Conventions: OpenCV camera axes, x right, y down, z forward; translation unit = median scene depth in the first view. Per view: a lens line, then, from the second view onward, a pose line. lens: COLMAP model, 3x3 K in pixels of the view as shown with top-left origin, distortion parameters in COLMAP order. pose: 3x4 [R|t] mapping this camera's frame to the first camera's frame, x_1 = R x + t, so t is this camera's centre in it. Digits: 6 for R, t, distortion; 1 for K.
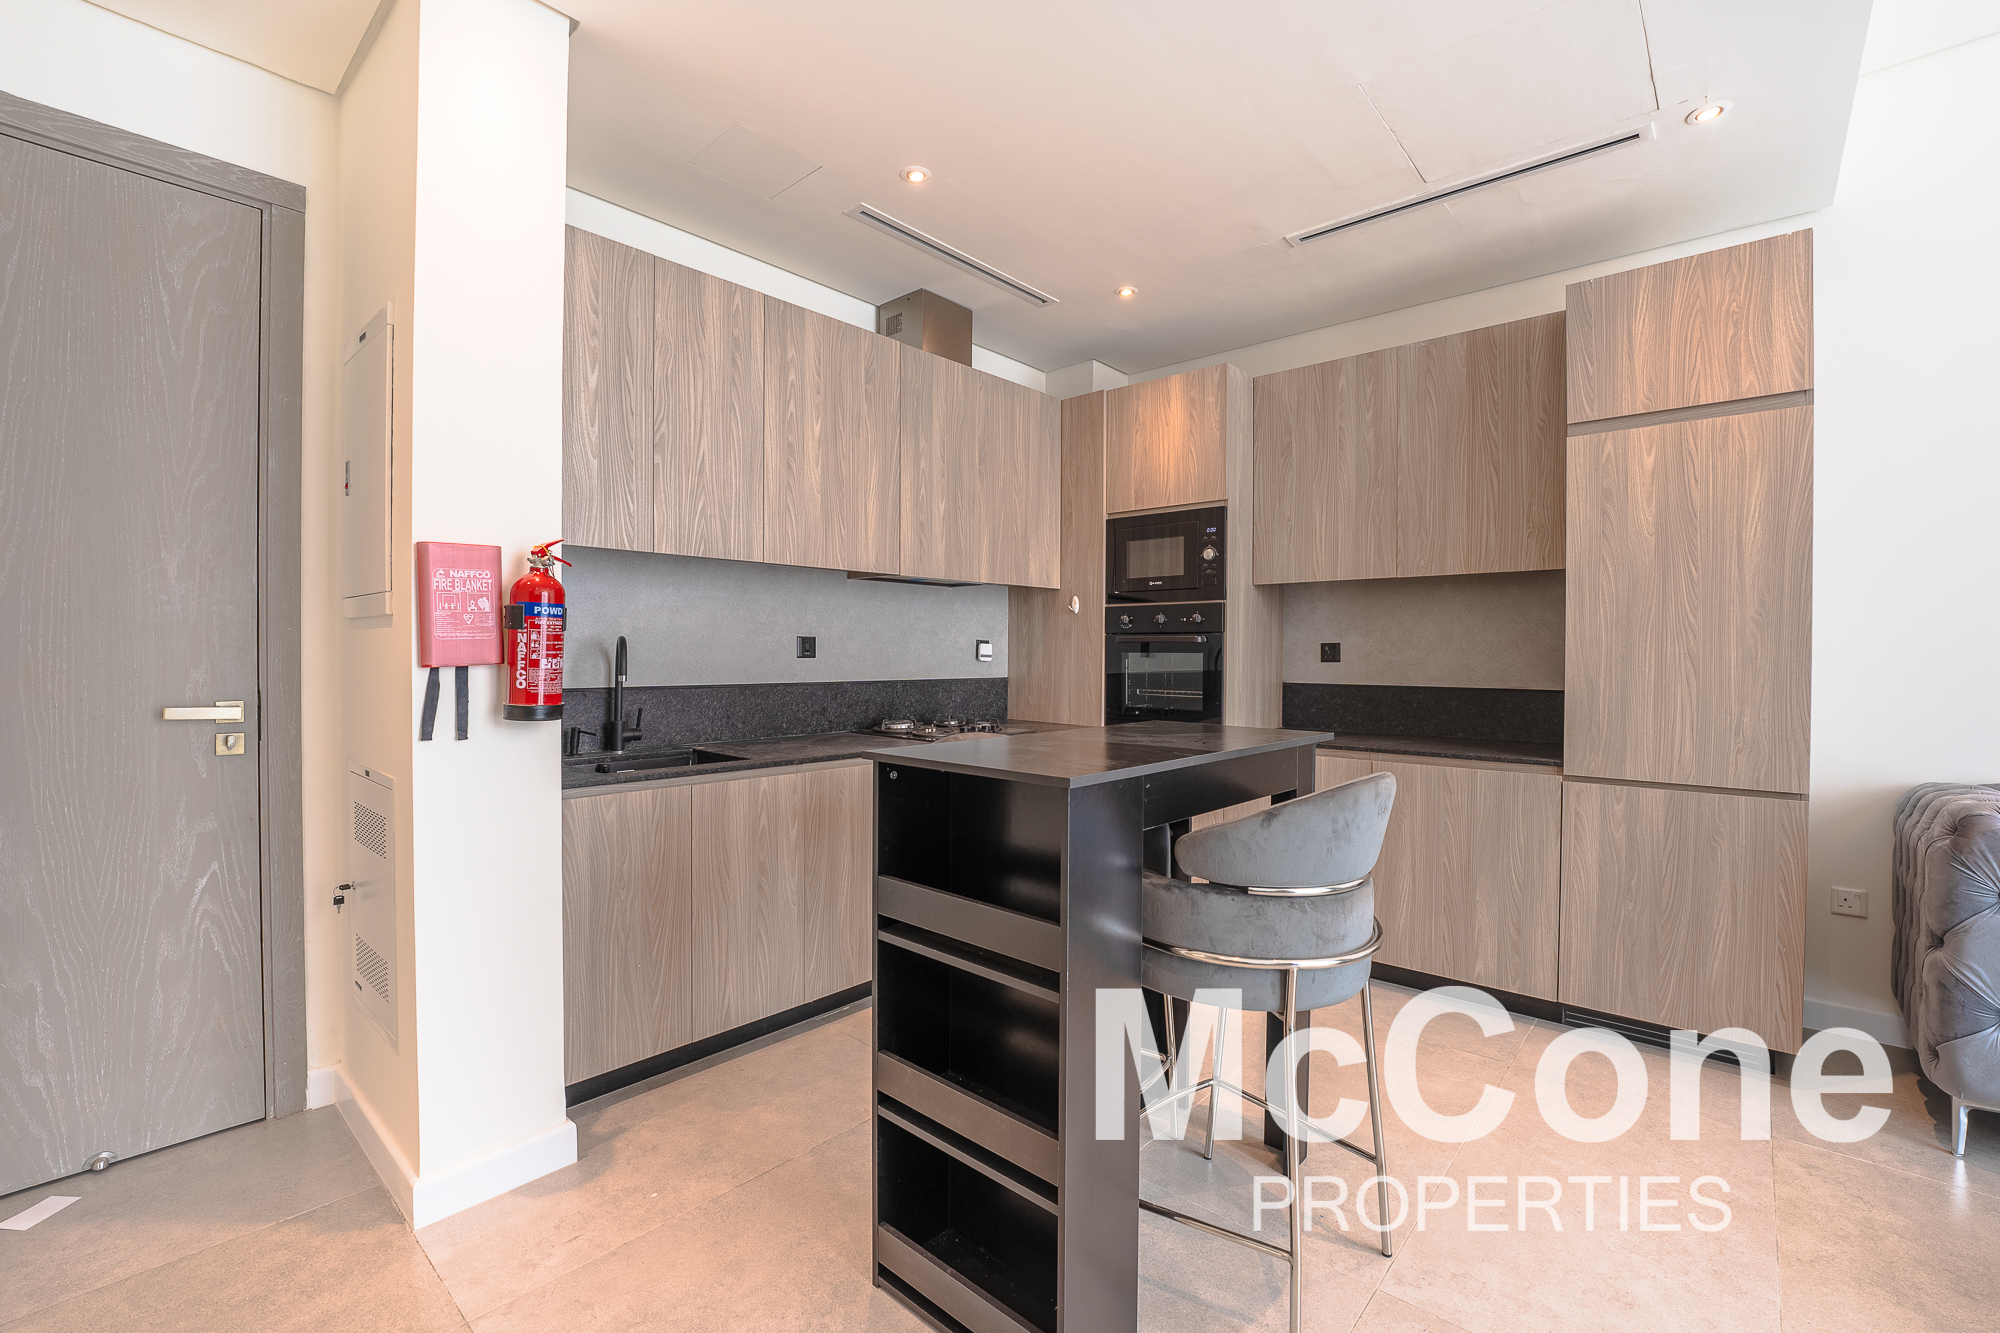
lens RADIAL K [[851.1, 0, 1011.0], [0, 851.1, 662.2], [0, 0, 1]] dist [-0.023263, 0.000513]
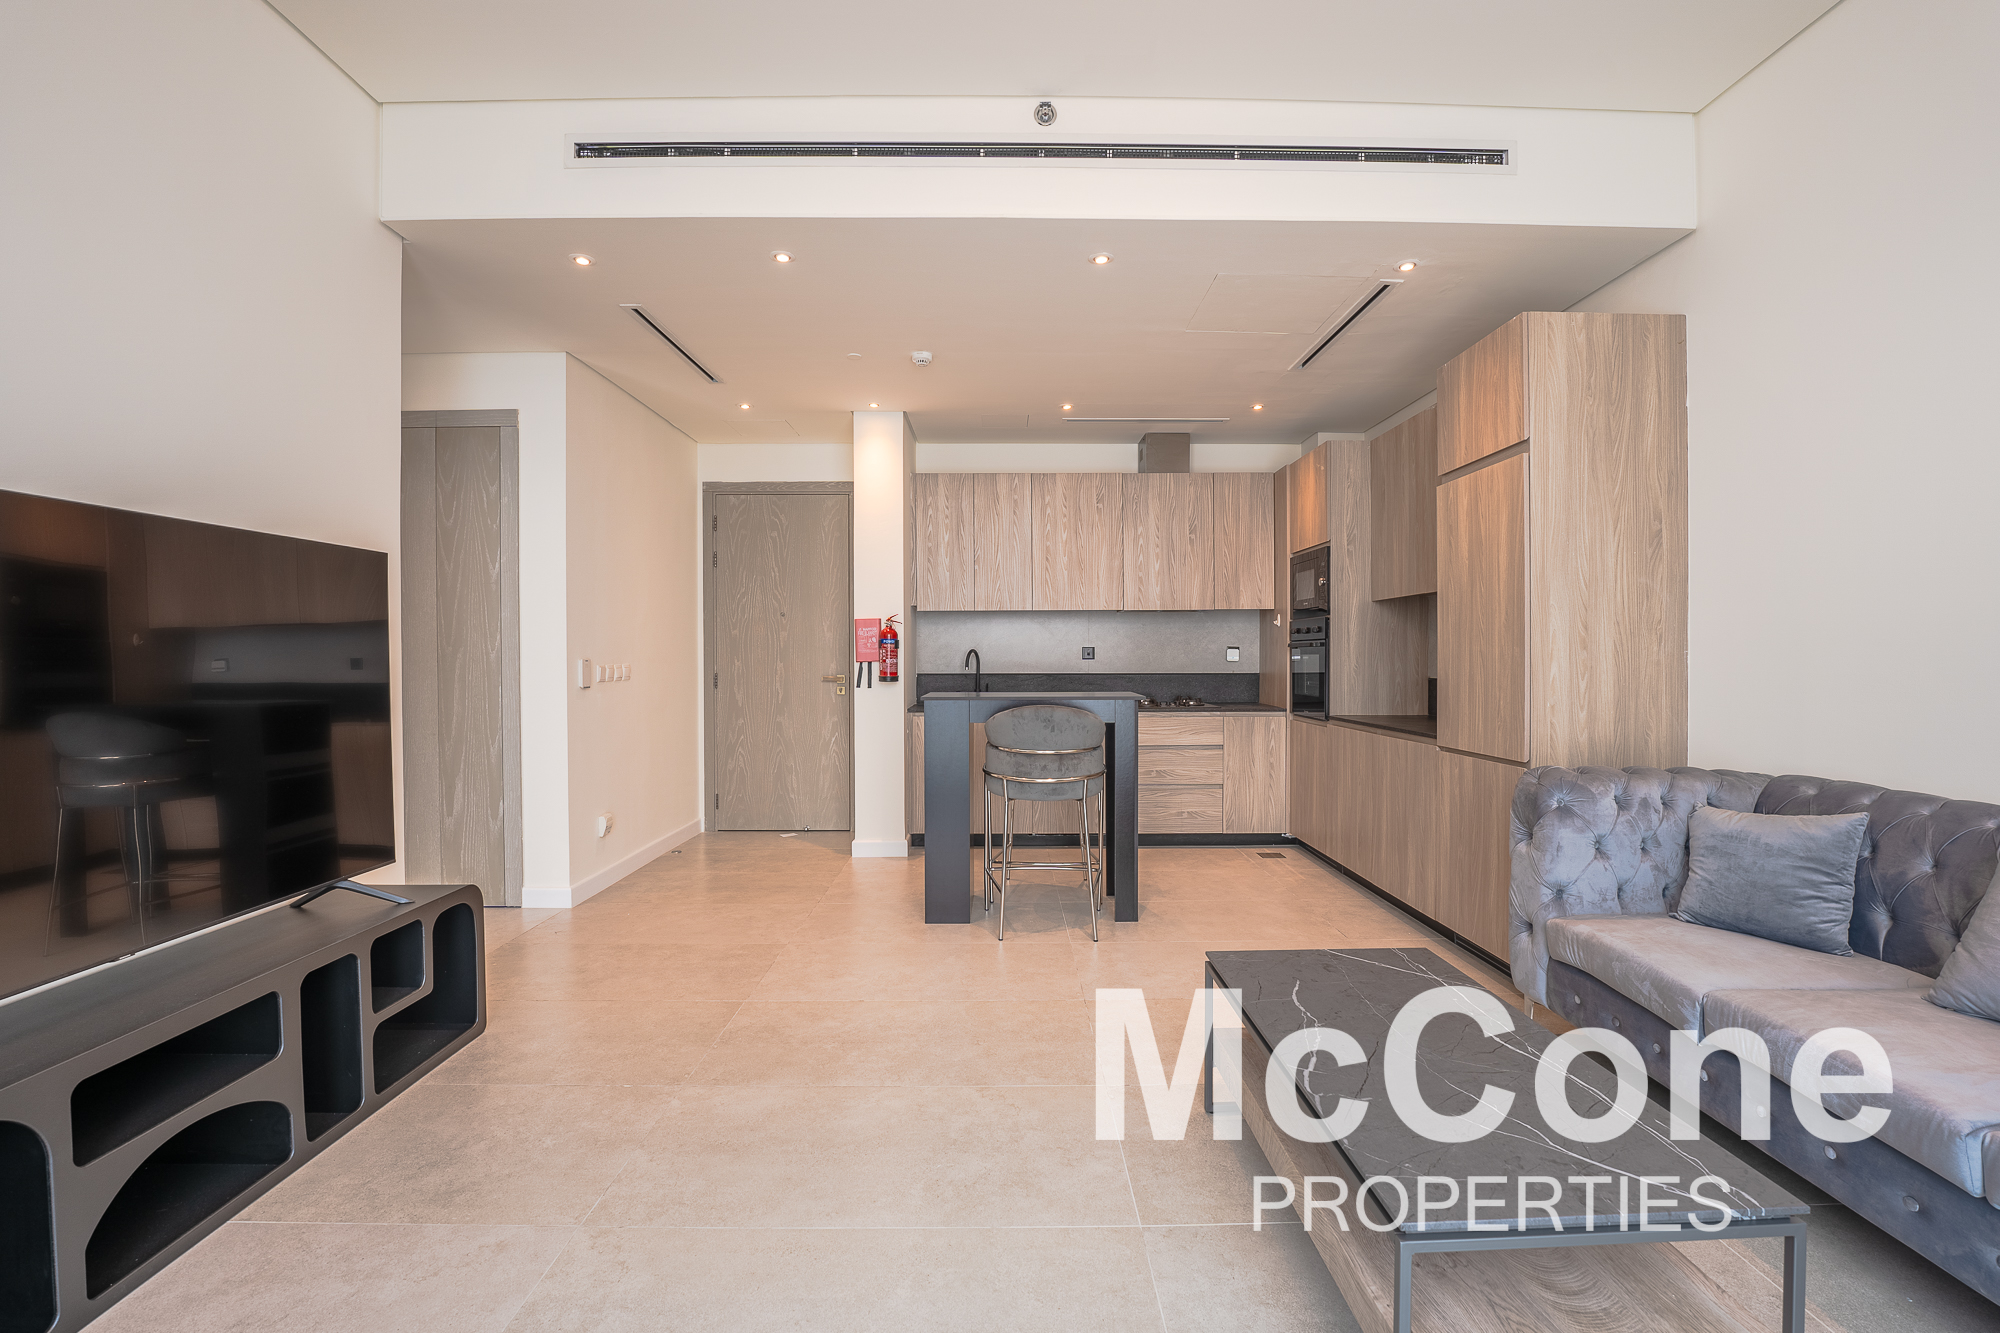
lens RADIAL K [[857.1, 0, 1006.8], [0, 857.1, 661.6], [0, 0, 1]] dist [-0.027012, 0.000008]
pose [[0.666197, -0.003731, -0.745767, 1.194770], [-0.003125, 0.999965, -0.007795, 0.016689], [0.745770, 0.007524, 0.666161, -0.373887]]
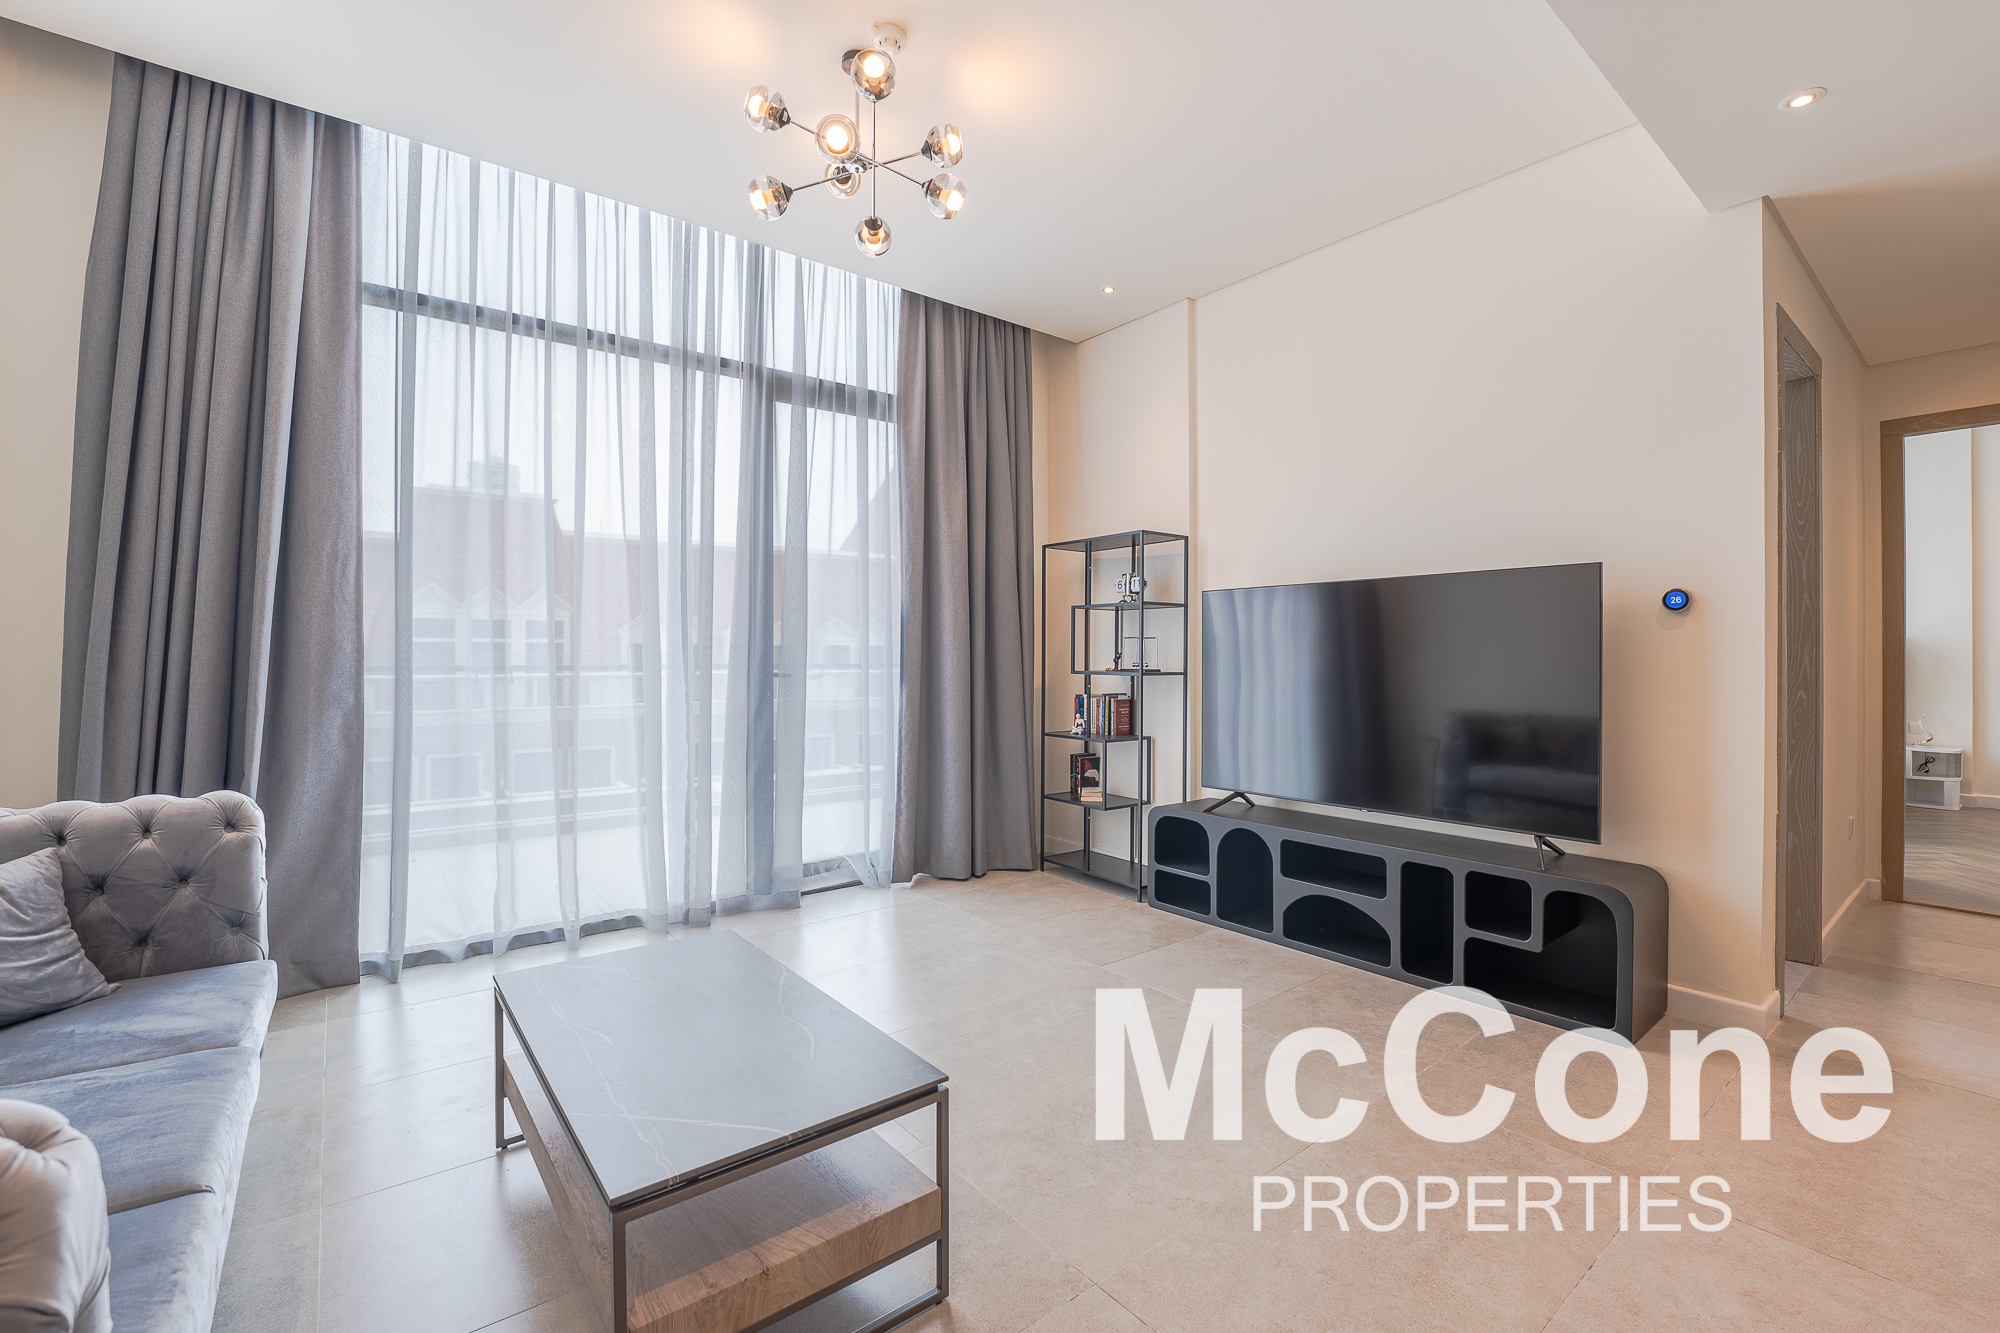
lens RADIAL K [[846.2, 0, 1001.9], [0, 846.2, 648.1], [0, 0, 1]] dist [-0.020207, 0.000013]
pose [[-0.983566, -0.006681, 0.180424, 0.556822], [-0.005628, 0.999964, 0.006349, -0.005551], [-0.180460, 0.005229, -0.983568, 0.906149]]
